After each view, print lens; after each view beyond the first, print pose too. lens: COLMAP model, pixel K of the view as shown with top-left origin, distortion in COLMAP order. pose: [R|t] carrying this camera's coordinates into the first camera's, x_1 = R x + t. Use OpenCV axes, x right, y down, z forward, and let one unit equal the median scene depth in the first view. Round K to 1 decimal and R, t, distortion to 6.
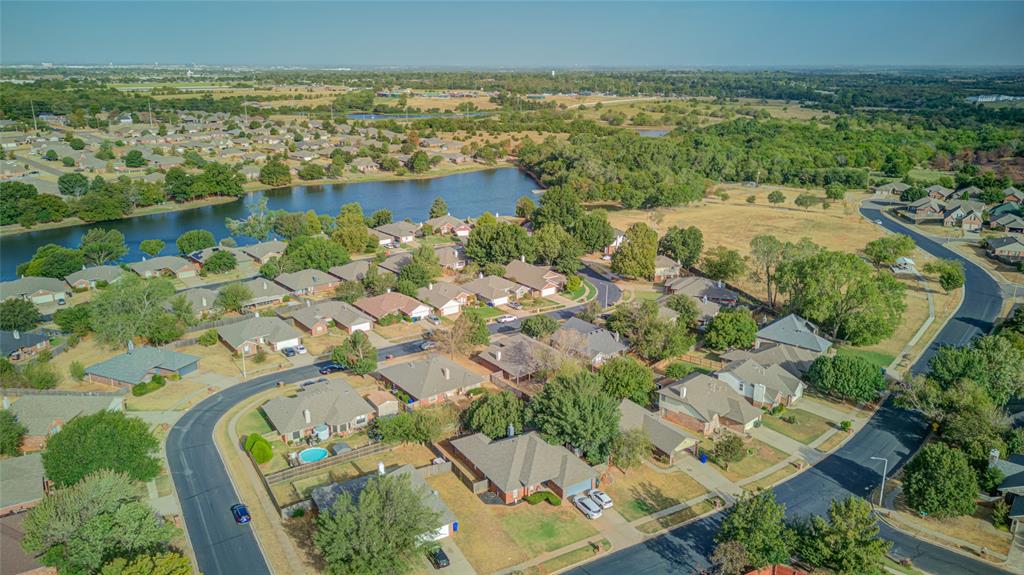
lens RADIAL K [[707.8, 0, 521.0], [0, 707.8, 287.1], [0, 0, 1]] dist [0.070879, -0.078970]
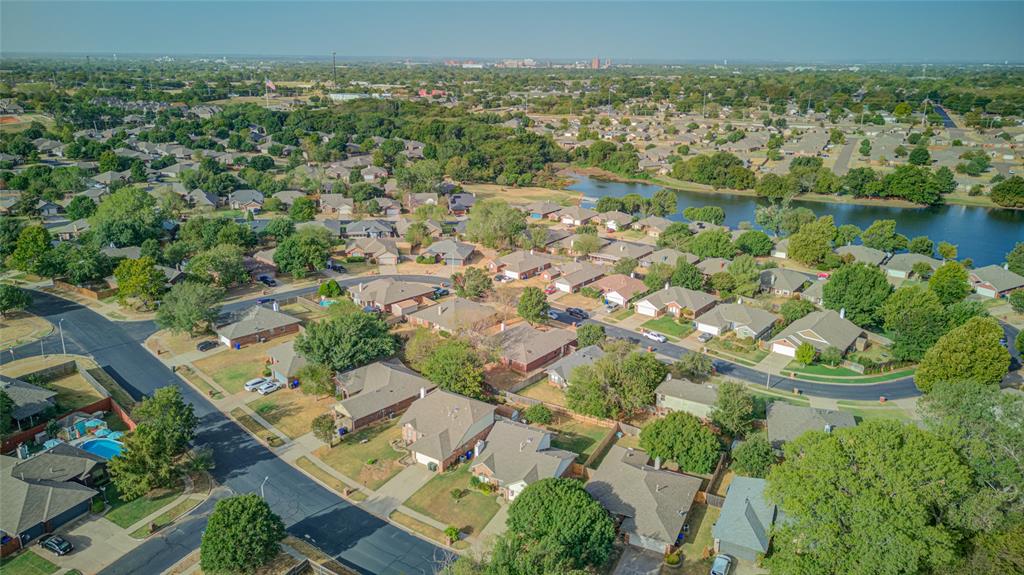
lens RADIAL K [[707.8, 0, 521.0], [0, 707.8, 287.1], [0, 0, 1]] dist [0.070879, -0.078970]
pose [[0.248964, 0.295042, -0.922479, 0.287802], [-0.296214, 0.930025, 0.217512, -0.061030], [0.922103, 0.219098, 0.318939, 0.204496]]
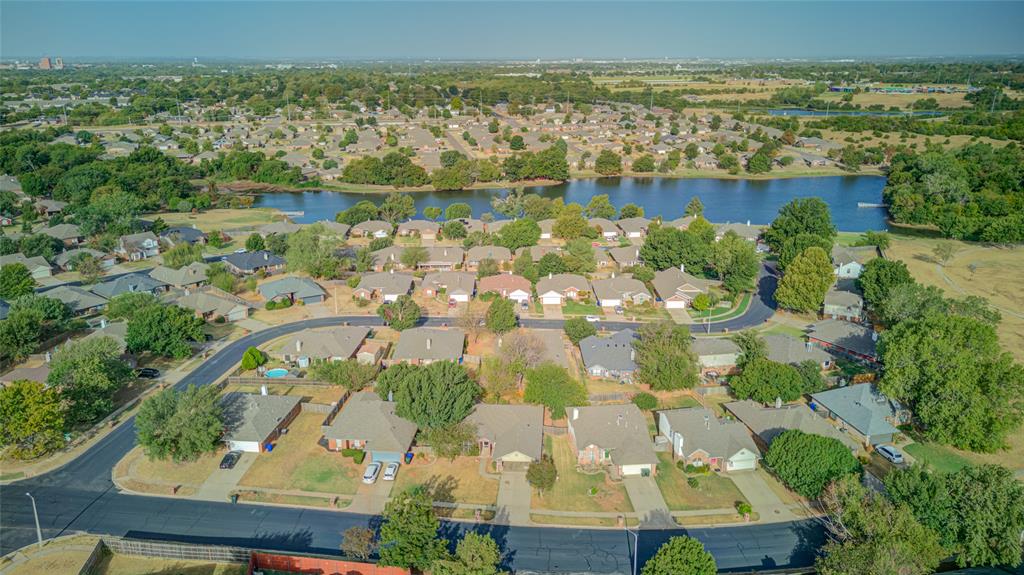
lens RADIAL K [[707.8, 0, 521.0], [0, 707.8, 287.1], [0, 0, 1]] dist [0.070879, -0.078970]
pose [[0.802065, 0.177894, -0.570128, 0.178053], [-0.172521, 0.982925, 0.063992, -0.017987], [0.571777, 0.047034, 0.819060, 0.043372]]
